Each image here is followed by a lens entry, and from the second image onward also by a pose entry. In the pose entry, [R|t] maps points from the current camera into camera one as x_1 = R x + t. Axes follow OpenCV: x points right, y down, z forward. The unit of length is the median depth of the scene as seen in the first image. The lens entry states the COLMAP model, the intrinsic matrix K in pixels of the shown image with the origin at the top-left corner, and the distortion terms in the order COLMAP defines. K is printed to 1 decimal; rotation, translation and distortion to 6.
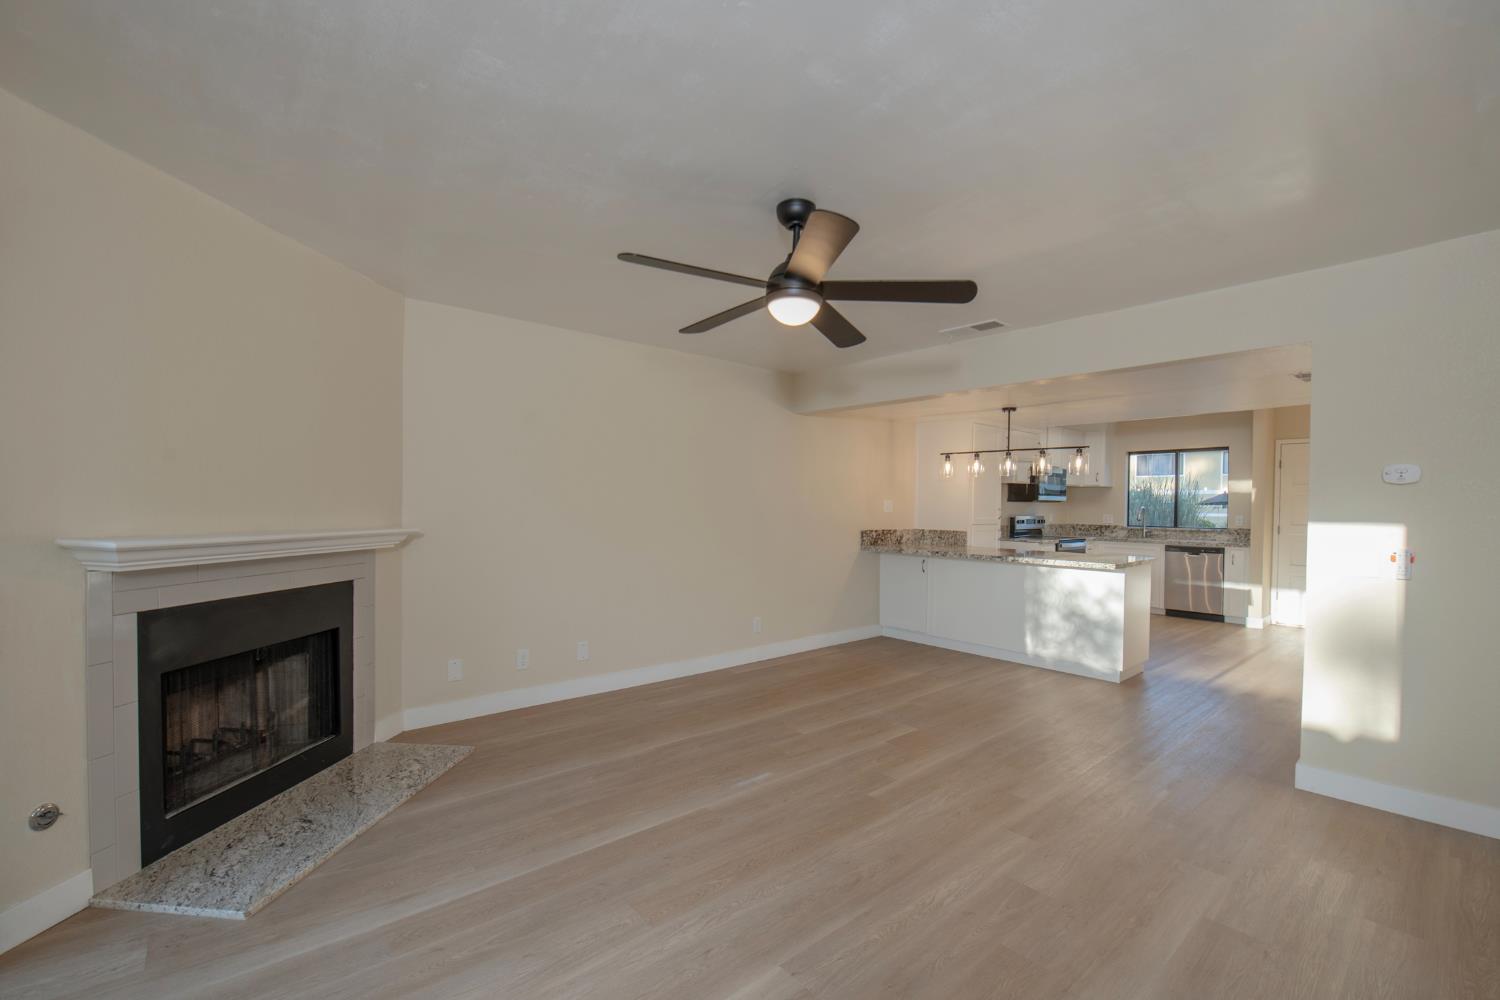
lens RADIAL K [[647.5, 0, 776.1], [0, 647.5, 505.2], [0, 0, 1]] dist [-0.002870, -0.000212]
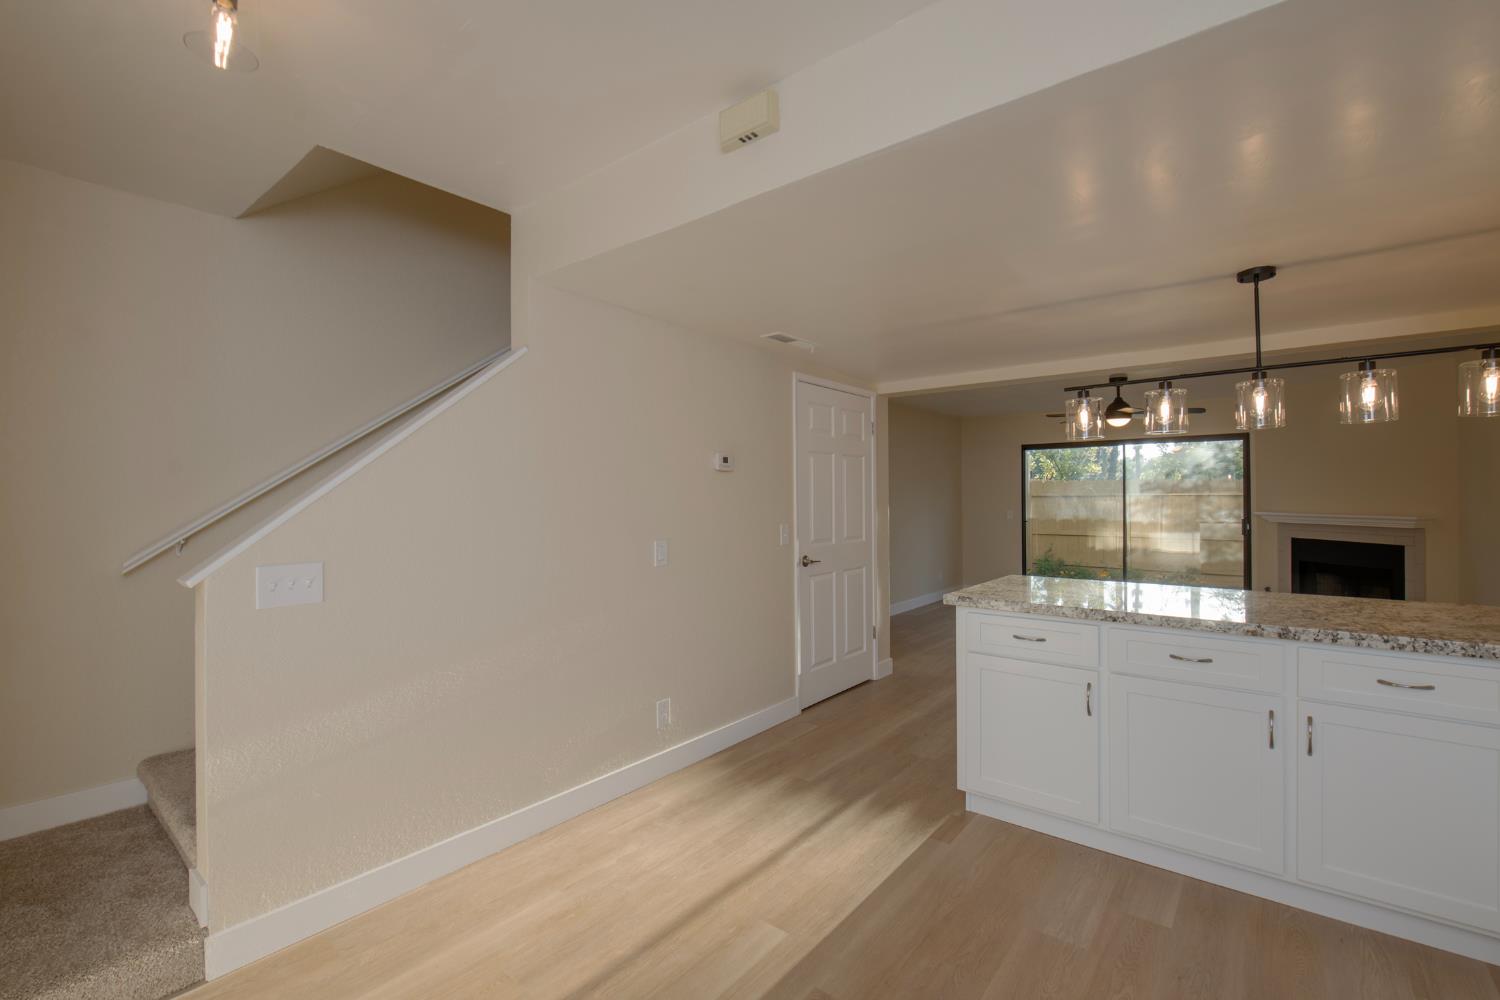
lens RADIAL K [[634.0, 0, 766.2], [0, 634.0, 473.8], [0, 0, 1]] dist [0.001240, 0.000011]
pose [[-0.984424, -0.013432, -0.175295, 0.593212], [-0.005438, 0.998926, -0.046005, 0.005557], [0.175725, -0.044335, -0.983440, 1.066763]]
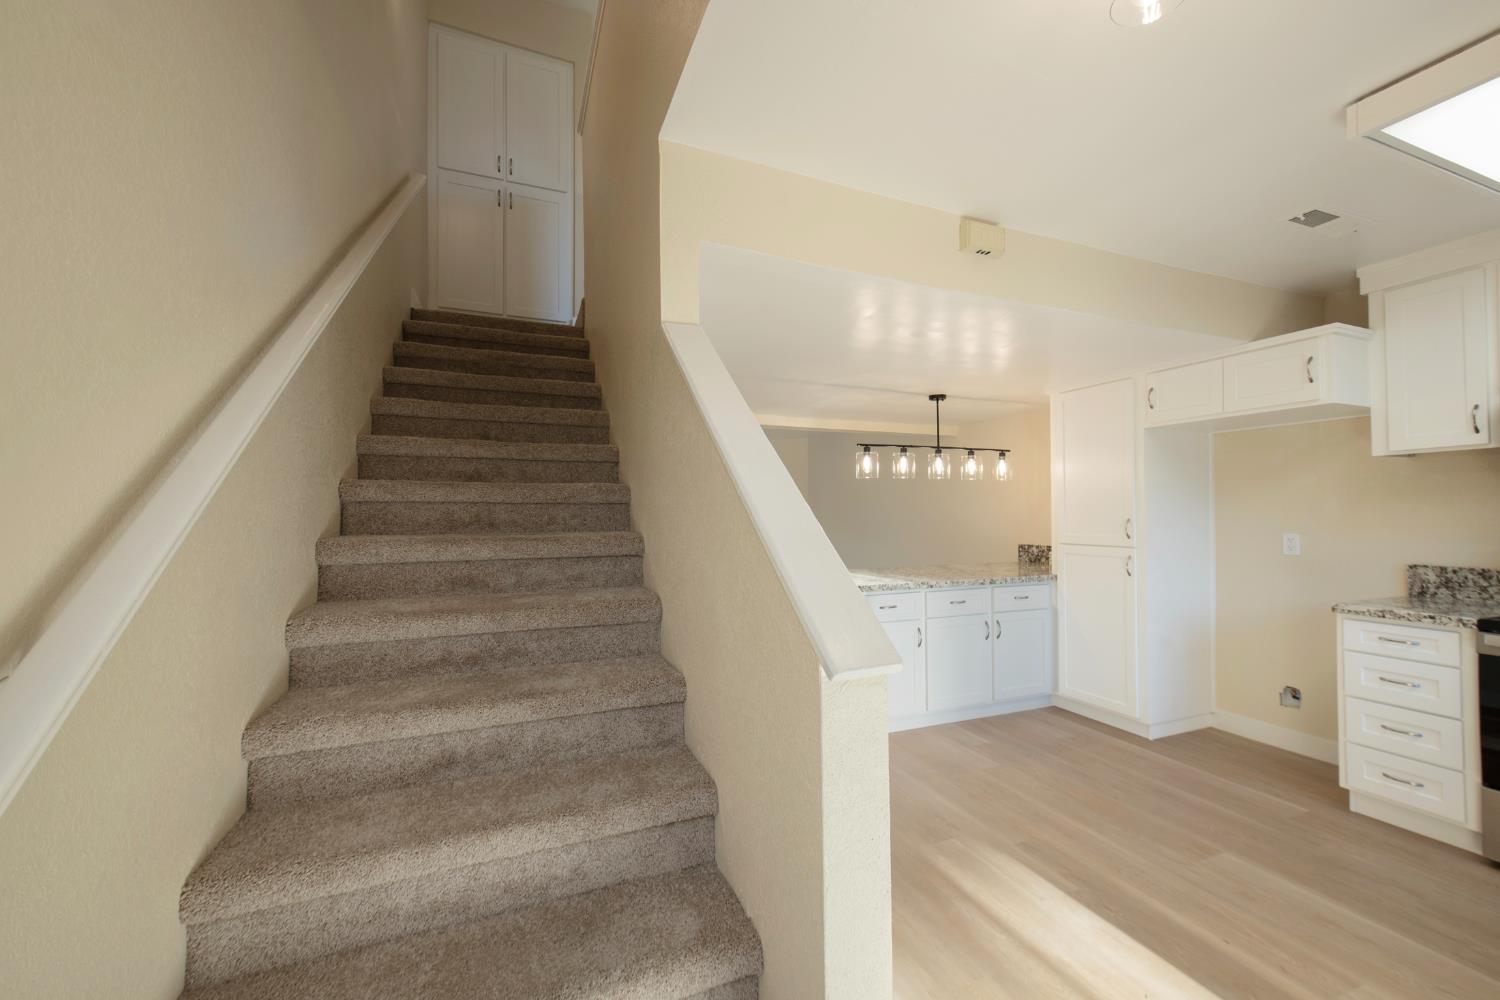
lens RADIAL K [[601.7, 0, 748.7], [0, 601.7, 504.7], [0, 0, 1]] dist [0.007555, 0.000082]
pose [[-0.347062, -0.024201, -0.937530, 0.899542], [0.000405, 0.999663, -0.025955, 0.005160], [0.937842, -0.009387, -0.346935, 0.818369]]
